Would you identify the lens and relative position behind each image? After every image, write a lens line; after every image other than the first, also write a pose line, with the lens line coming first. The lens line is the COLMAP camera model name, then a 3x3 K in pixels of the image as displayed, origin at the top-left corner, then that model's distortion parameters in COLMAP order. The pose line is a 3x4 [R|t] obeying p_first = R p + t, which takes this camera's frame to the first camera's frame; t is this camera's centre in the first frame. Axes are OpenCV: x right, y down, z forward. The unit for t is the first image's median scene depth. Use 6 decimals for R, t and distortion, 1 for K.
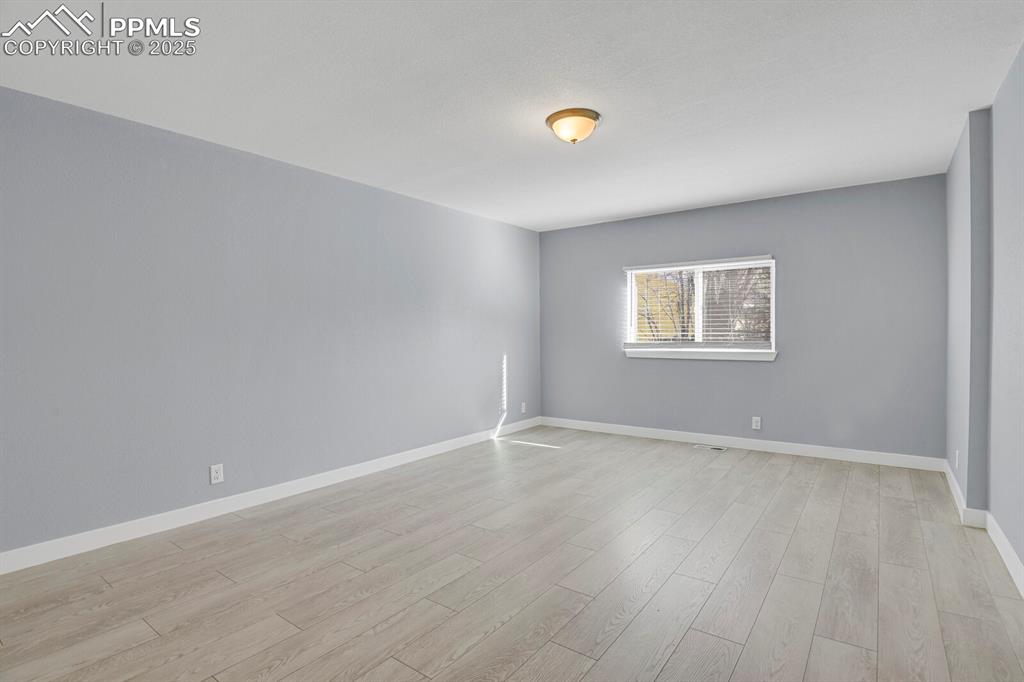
lens RADIAL K [[509.3, 0, 529.7], [0, 509.3, 336.8], [0, 0, 1]] dist [-0.015728, -0.008005]
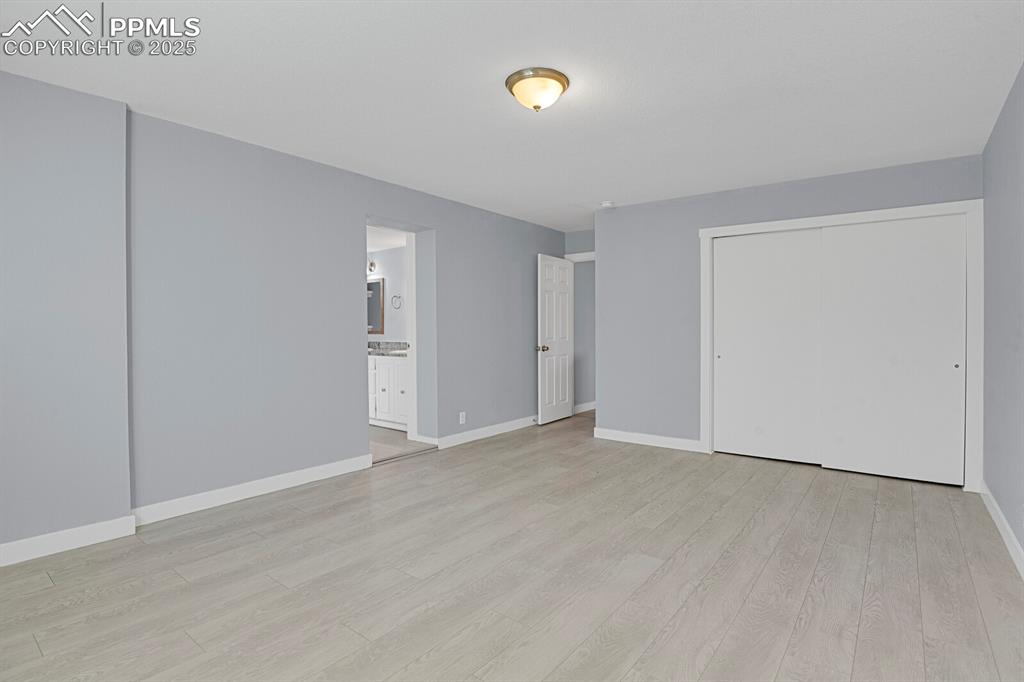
lens RADIAL K [[509.3, 0, 529.7], [0, 509.3, 336.8], [0, 0, 1]] dist [-0.015728, -0.008005]
pose [[-0.999713, 0.006987, 0.022901, 0.088473], [0.007561, 0.999657, 0.025057, -0.016905], [-0.022718, 0.025223, -0.999424, 1.986563]]
